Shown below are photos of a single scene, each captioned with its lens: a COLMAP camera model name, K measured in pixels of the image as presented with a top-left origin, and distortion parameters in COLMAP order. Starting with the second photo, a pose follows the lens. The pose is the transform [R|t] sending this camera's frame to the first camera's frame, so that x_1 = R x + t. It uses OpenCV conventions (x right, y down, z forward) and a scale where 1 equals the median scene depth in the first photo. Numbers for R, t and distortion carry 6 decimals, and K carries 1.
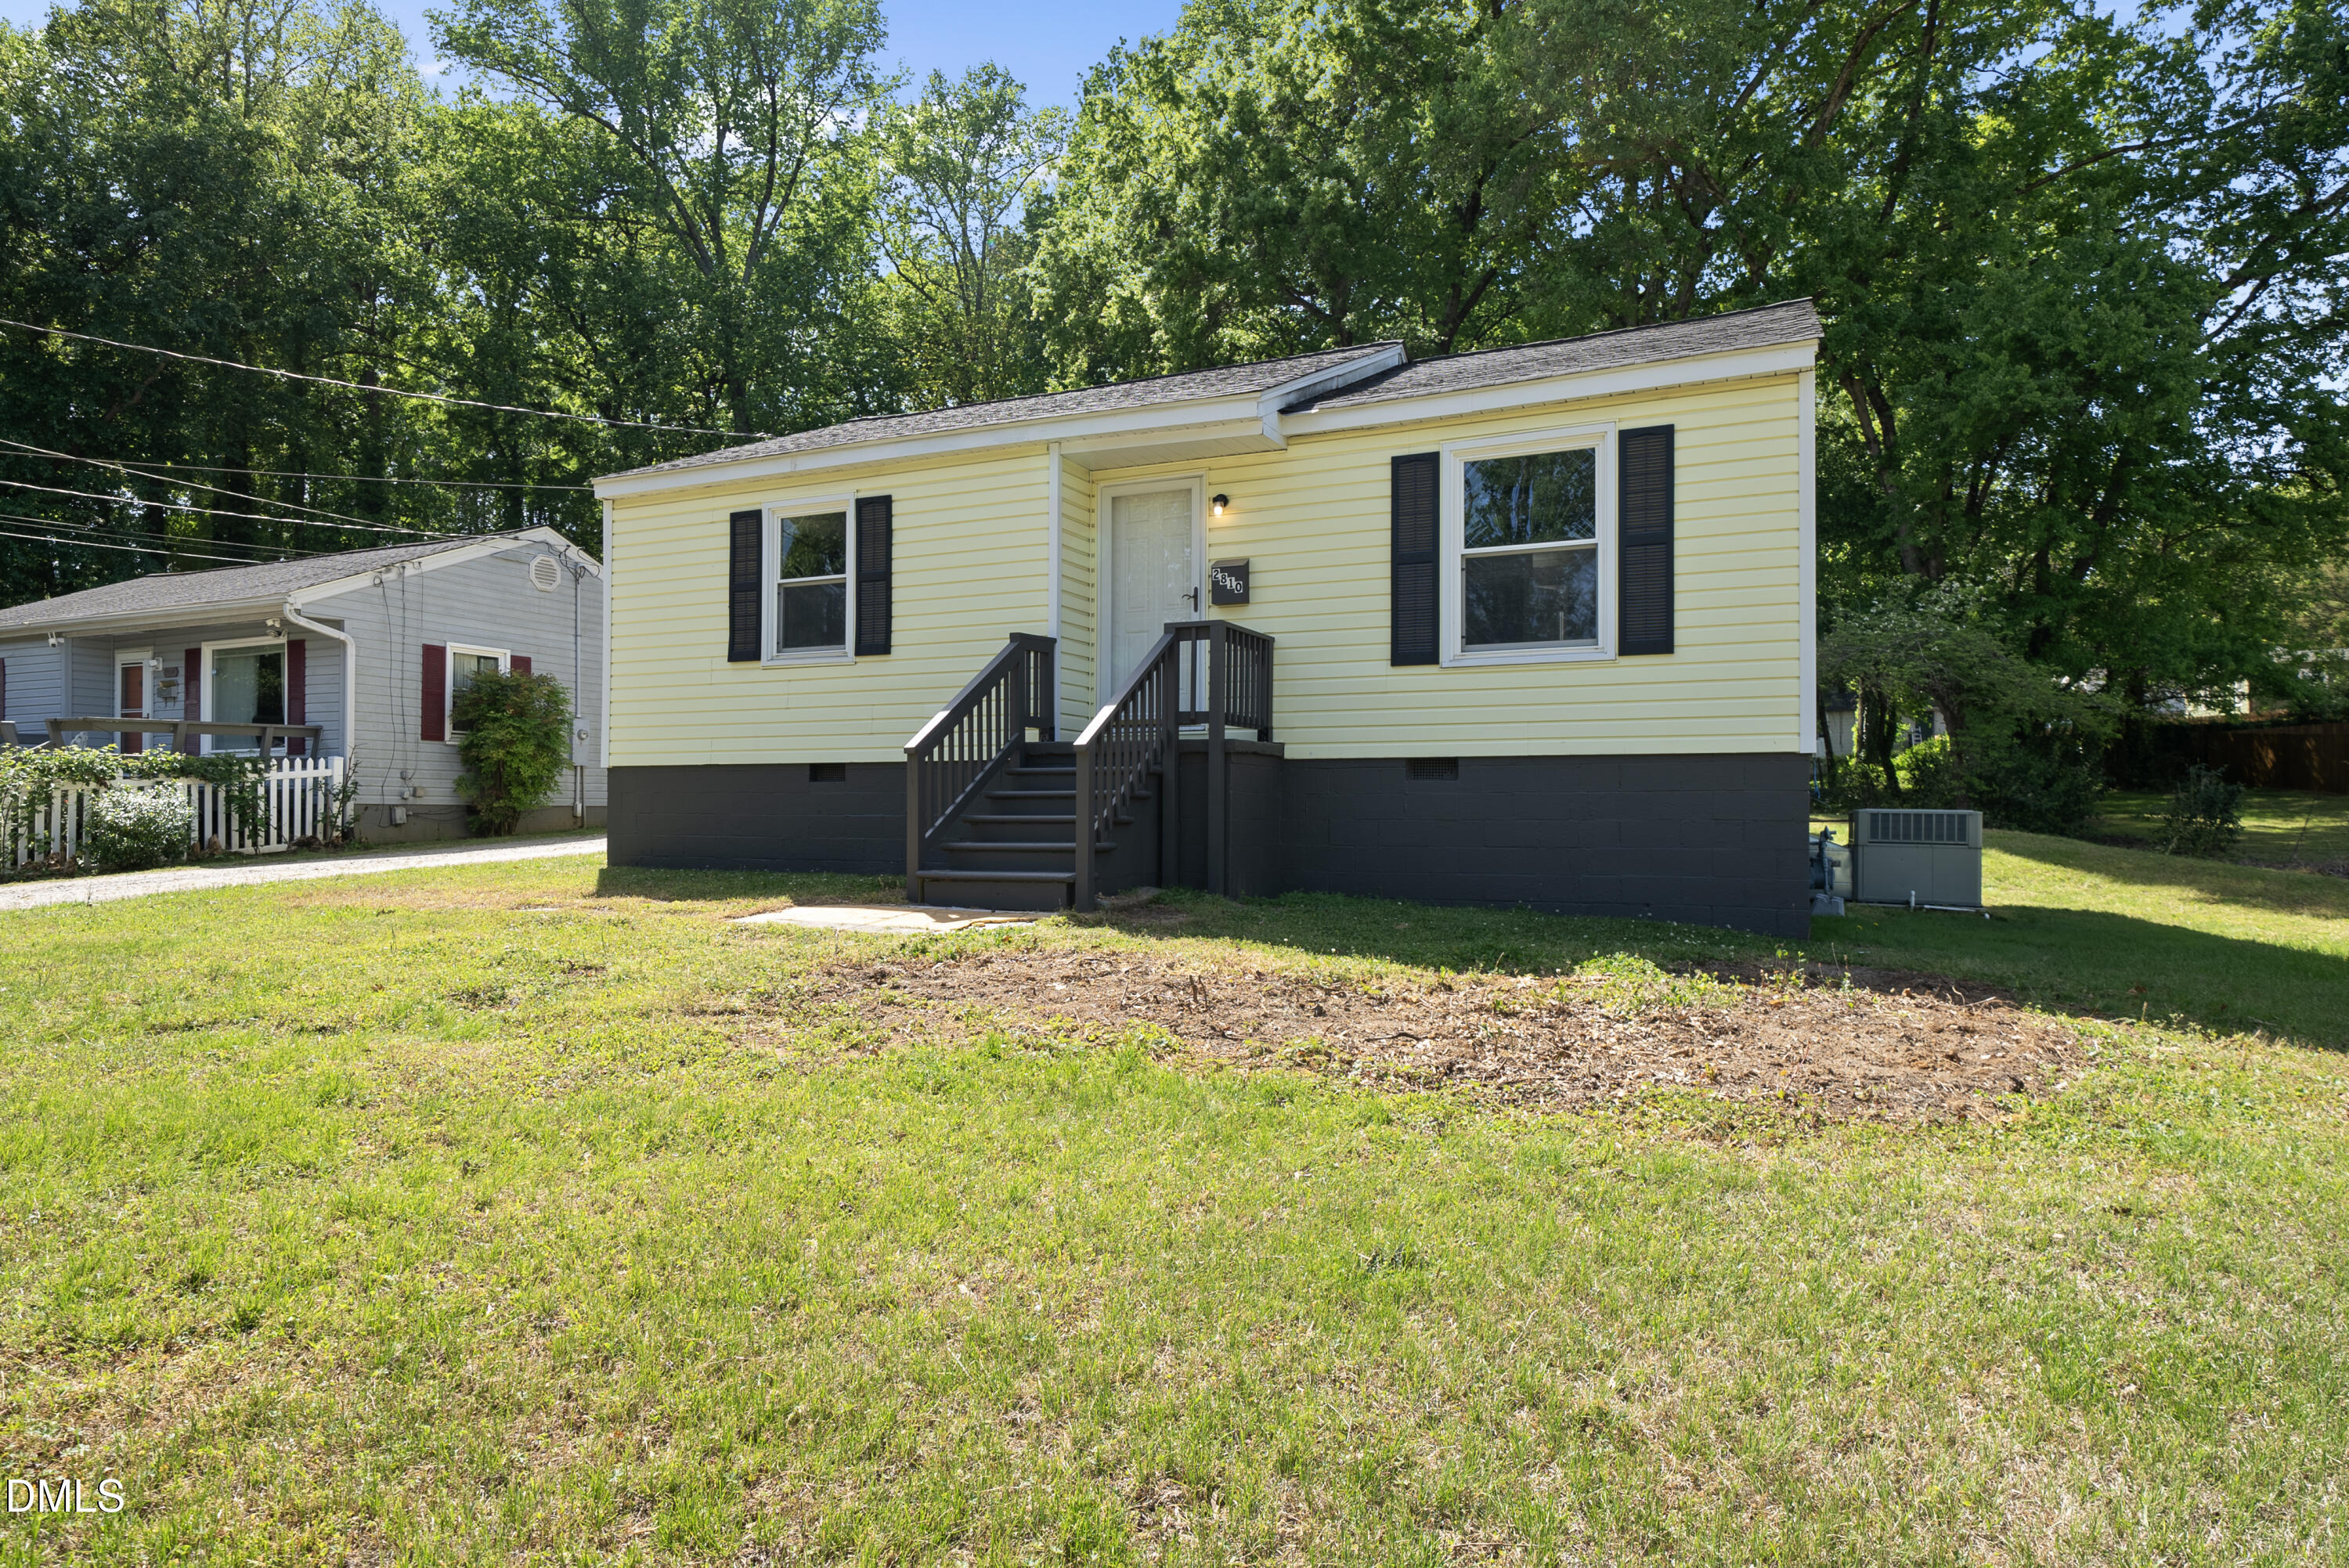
lens RADIAL K [[1321.4, 0, 1175.3], [0, 1321.4, 796.4], [0, 0, 1]] dist [0.000580, 0.000953]
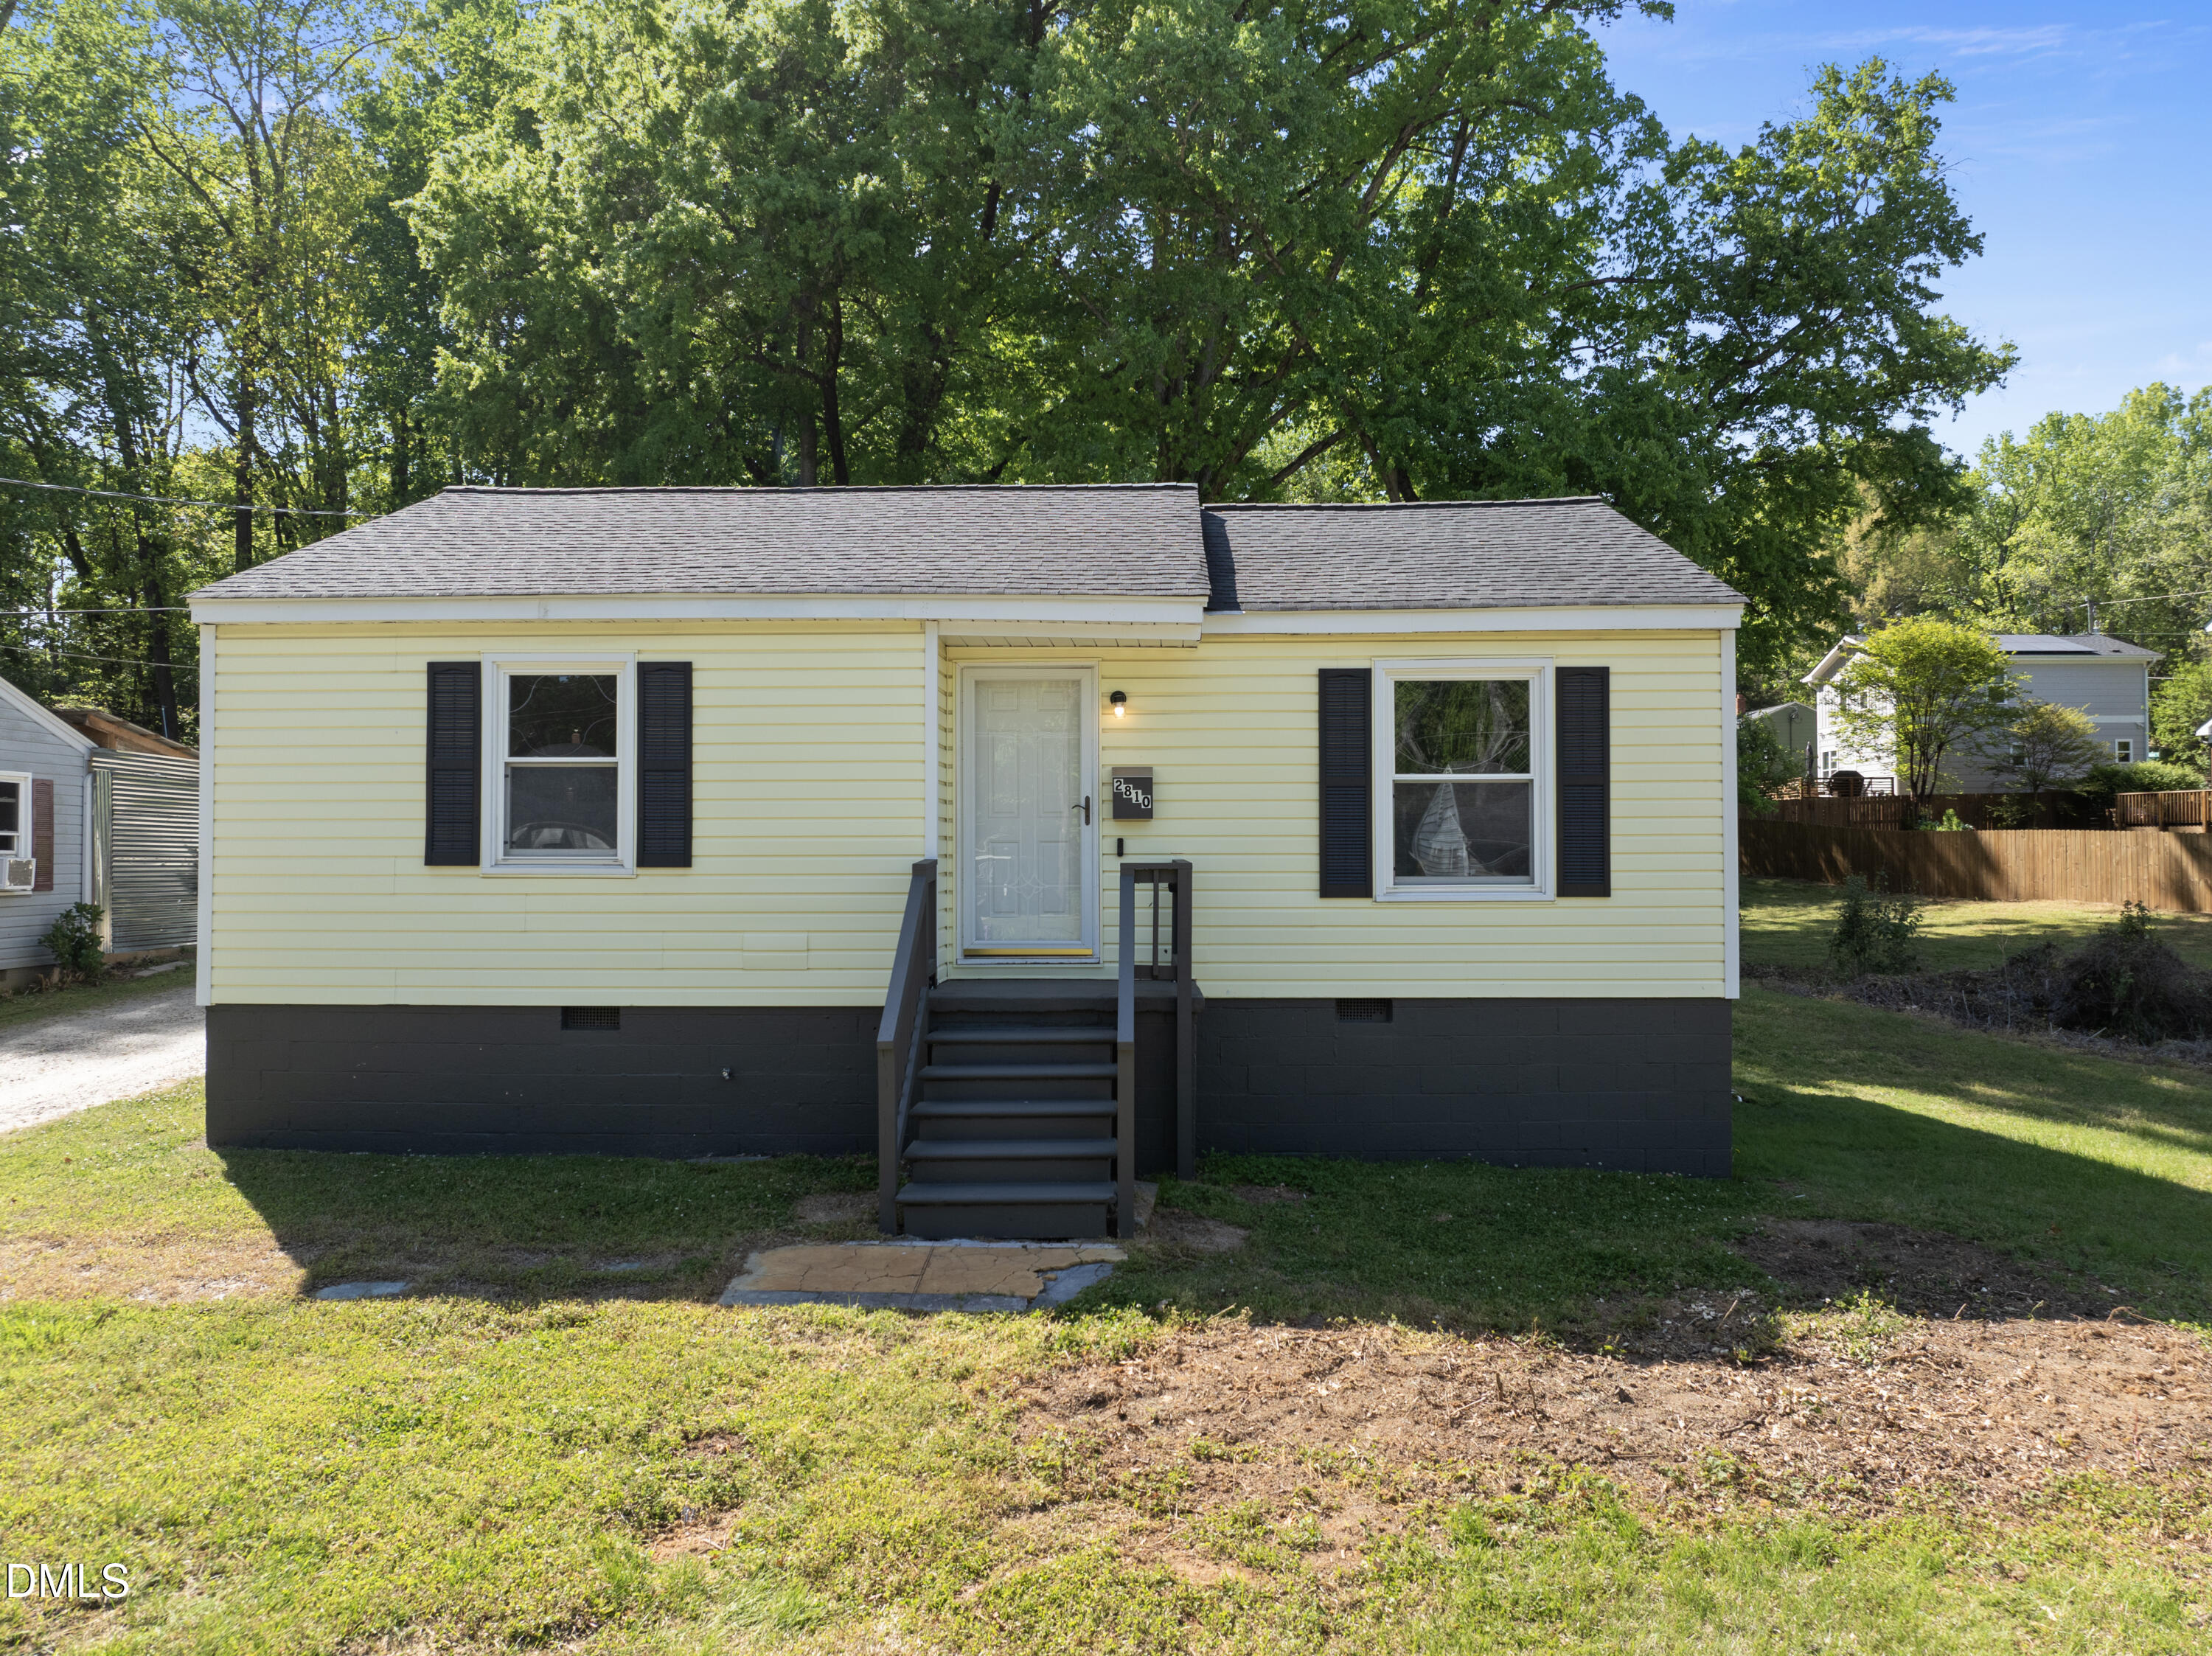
lens RADIAL K [[1560.9, 0, 1130.3], [0, 1560.9, 822.1], [0, 0, 1]] dist [-0.023982, -0.003719]
pose [[0.915217, 0.001933, 0.402957, -0.327173], [0.000118, 0.999987, -0.005066, -0.121328], [-0.402961, 0.004684, 0.915205, 0.053512]]
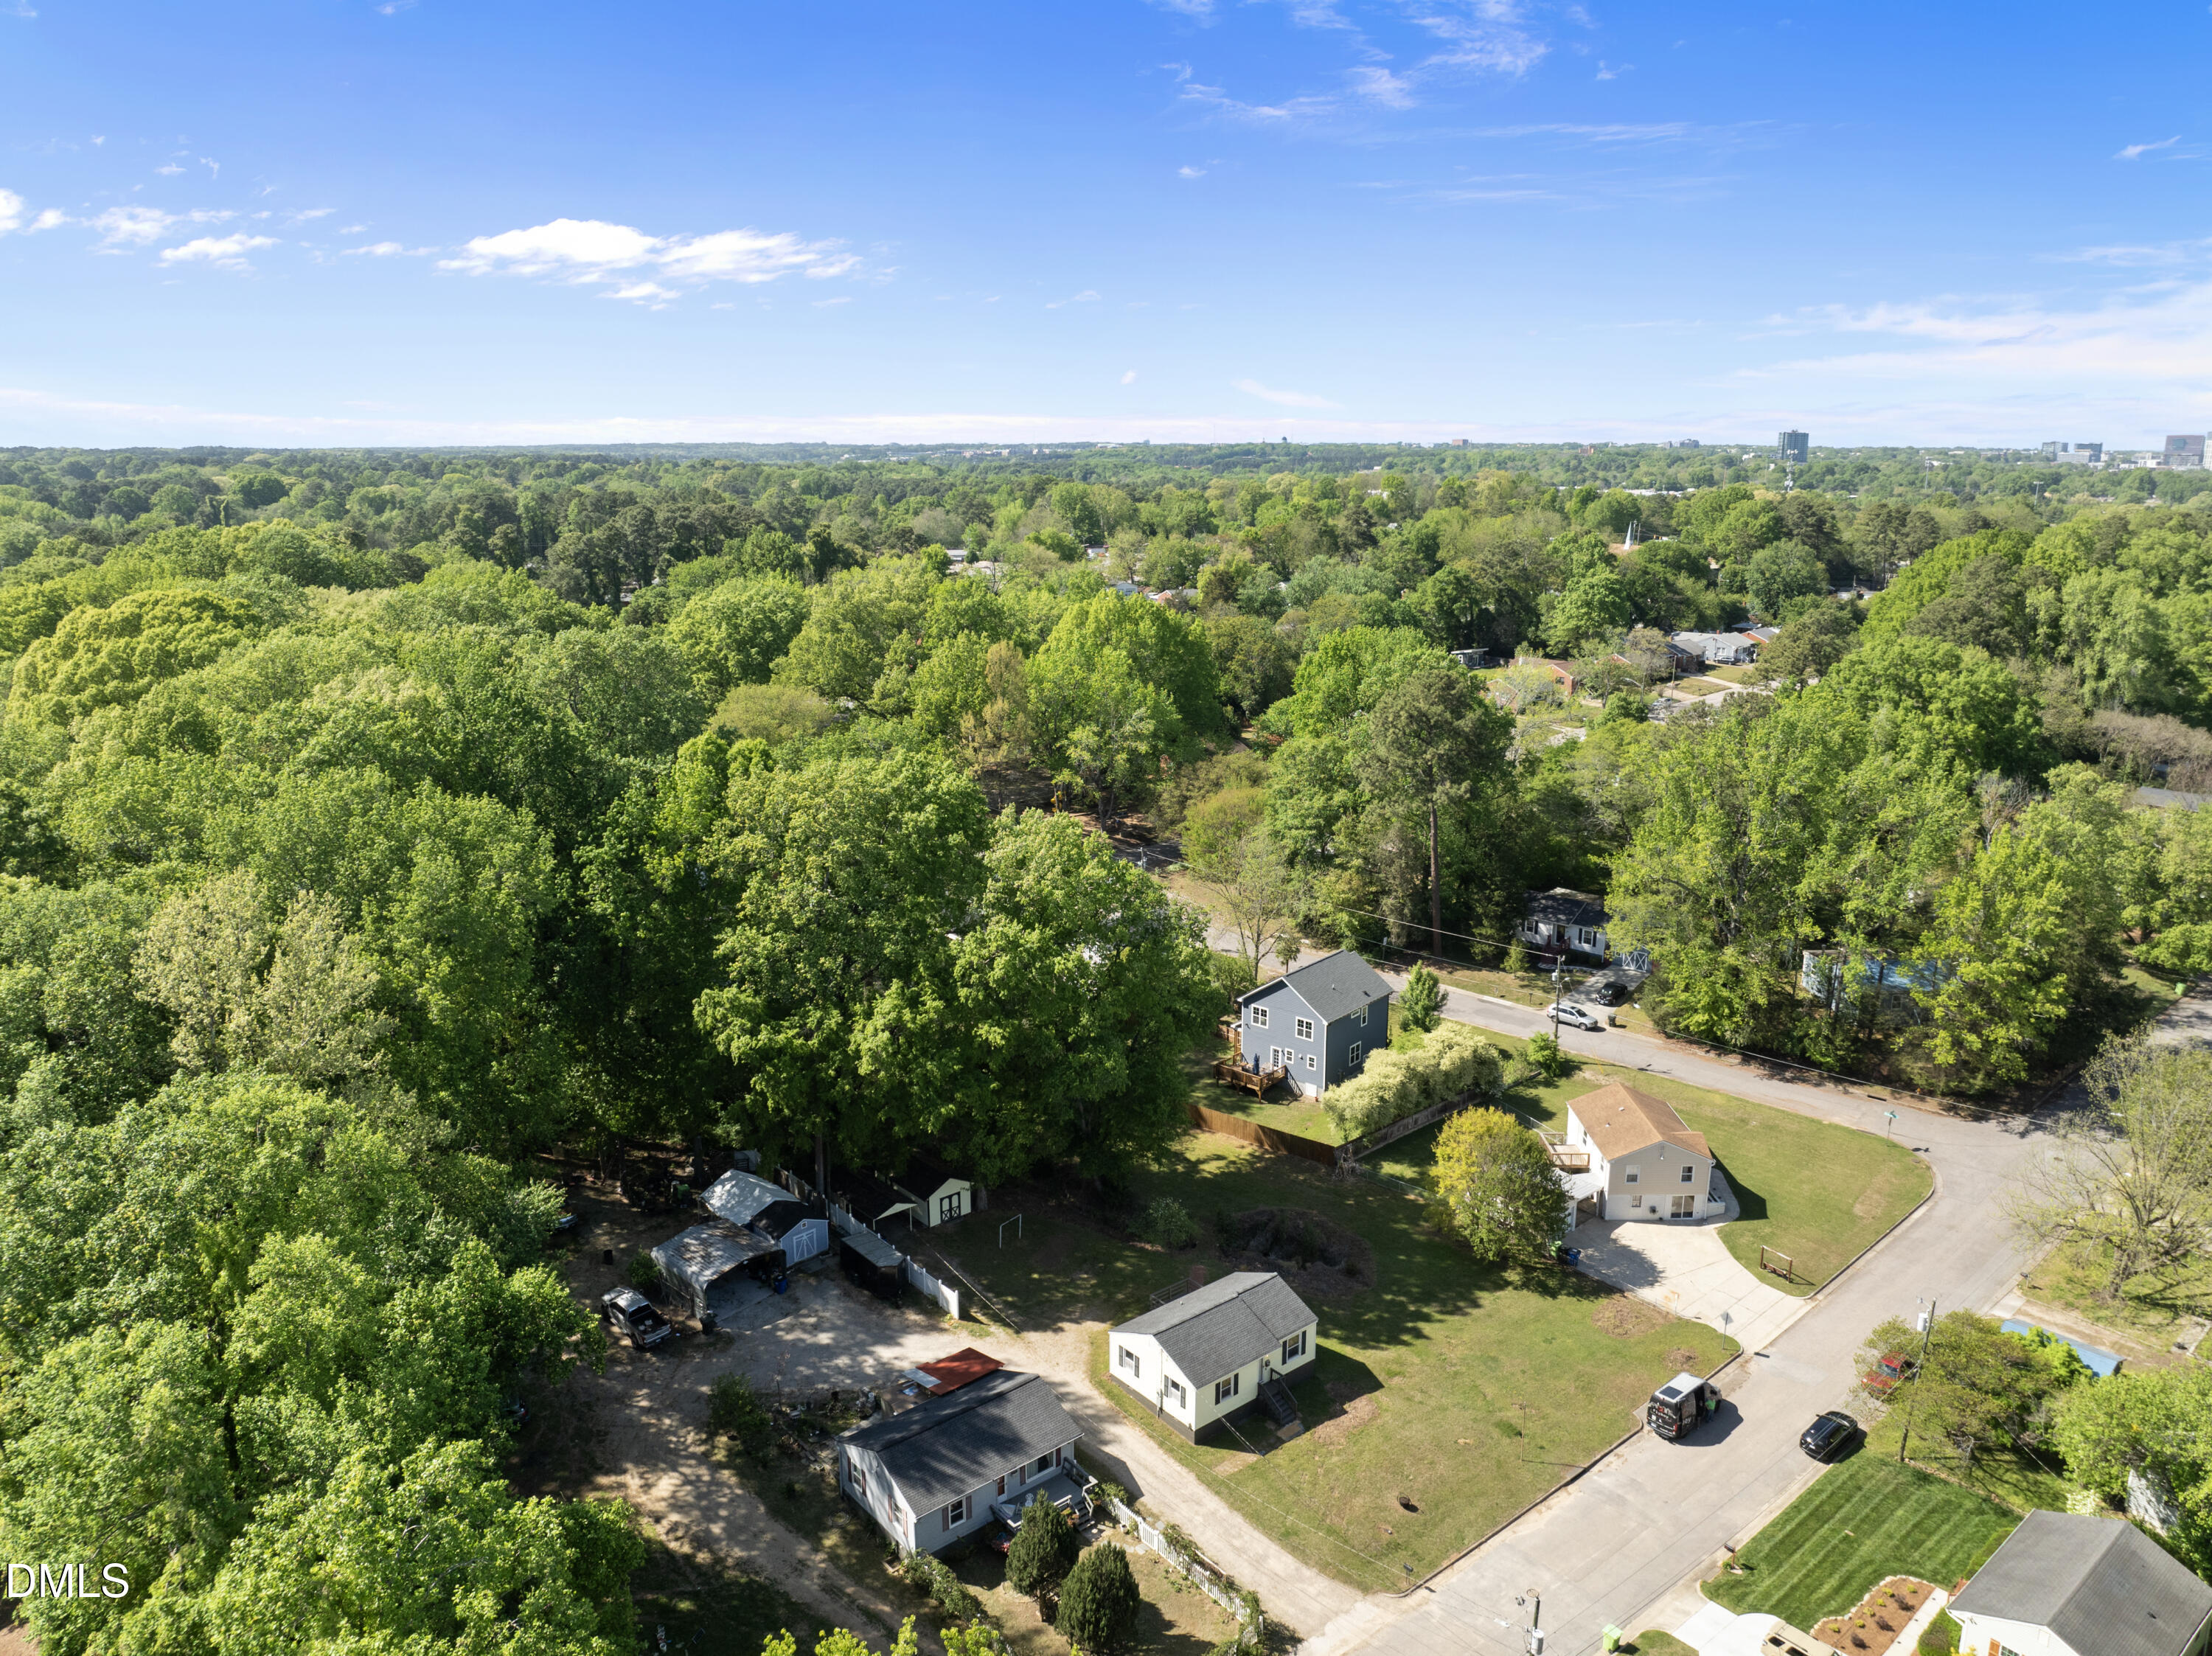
lens RADIAL K [[1552.1, 0, 1103.9], [0, 1552.1, 821.8], [0, 0, 1]] dist [-0.036526, -0.005948]
pose [[0.436821, -0.215265, 0.873412, -6.384426], [-0.003920, 0.970480, 0.241149, -4.558989], [-0.899540, -0.108762, 0.423083, -1.324097]]
